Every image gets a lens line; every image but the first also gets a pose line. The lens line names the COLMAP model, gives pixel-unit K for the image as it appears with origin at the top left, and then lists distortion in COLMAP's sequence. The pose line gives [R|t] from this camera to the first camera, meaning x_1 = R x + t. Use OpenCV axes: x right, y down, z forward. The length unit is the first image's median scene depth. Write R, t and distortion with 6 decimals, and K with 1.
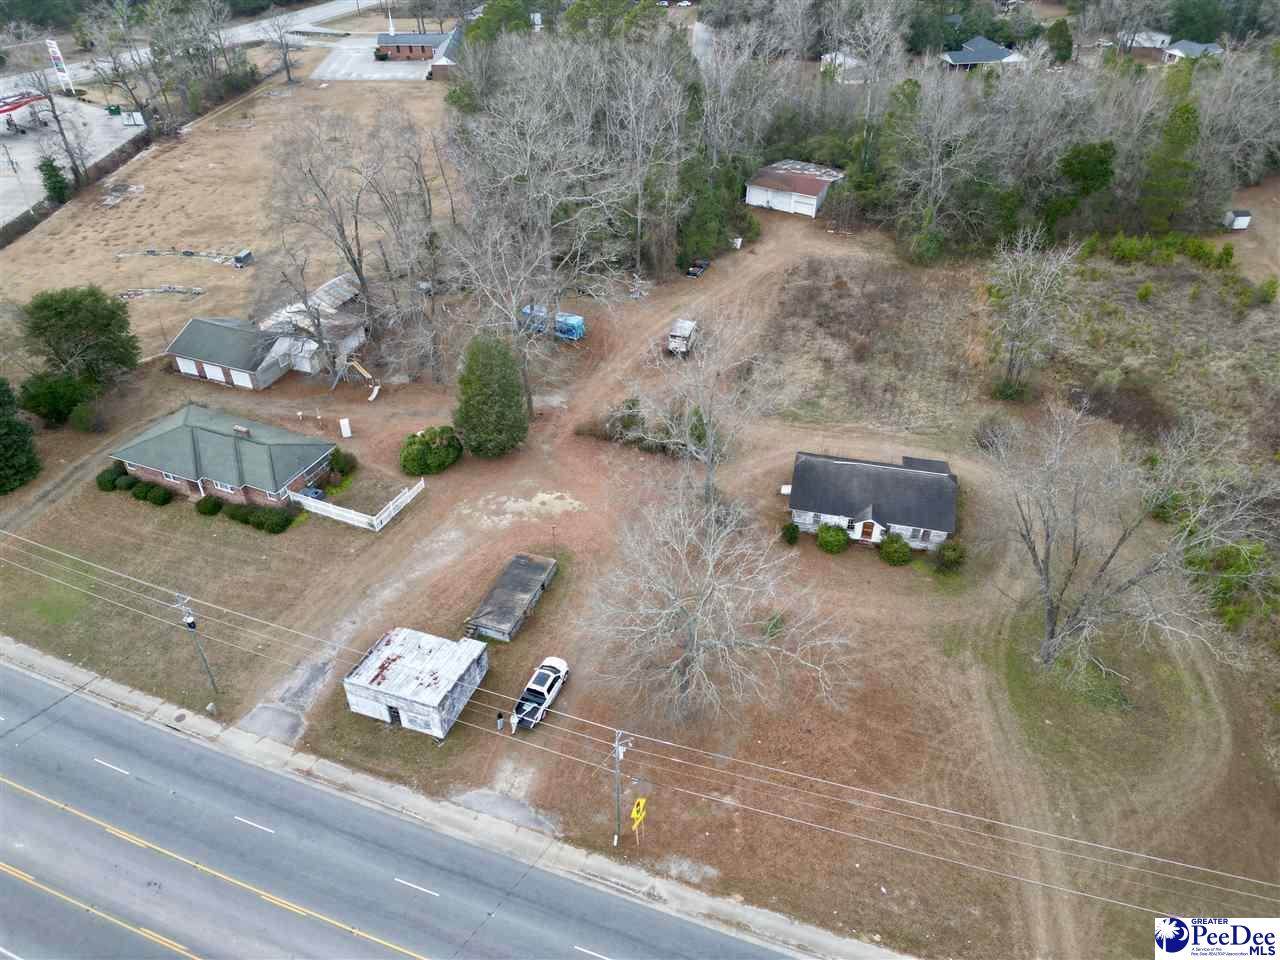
lens RADIAL K [[917.3, 0, 642.4], [0, 917.3, 479.4], [0, 0, 1]] dist [0.024553, -0.002900]
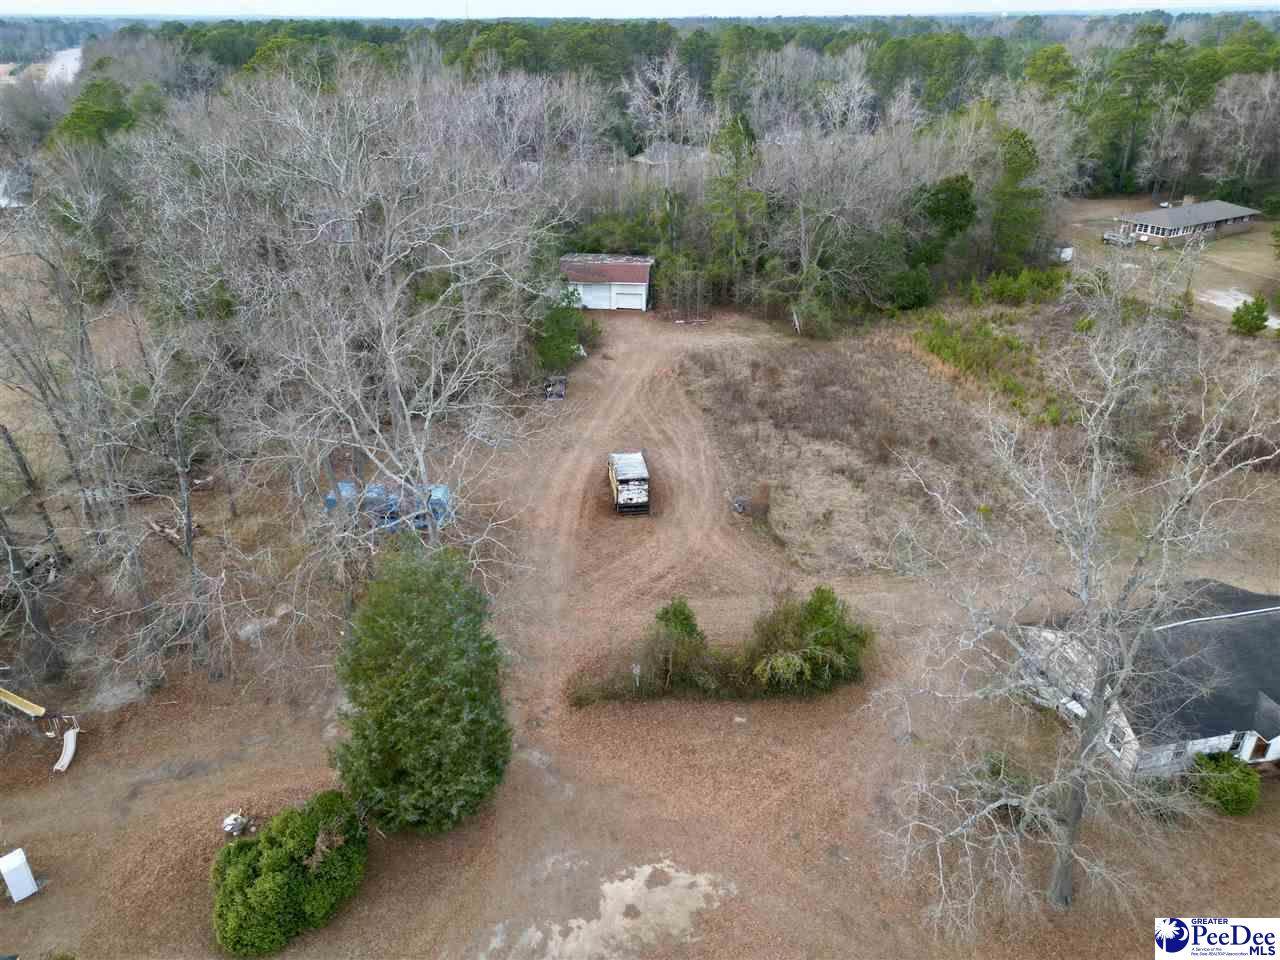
lens RADIAL K [[917.3, 0, 636.8], [0, 917.3, 479.3], [0, 0, 1]] dist [0.024553, -0.002900]
pose [[0.905805, -0.197620, 0.374786, -0.160204], [0.260308, 0.957497, -0.124252, -0.076200], [-0.334301, 0.210108, 0.918748, 0.426775]]
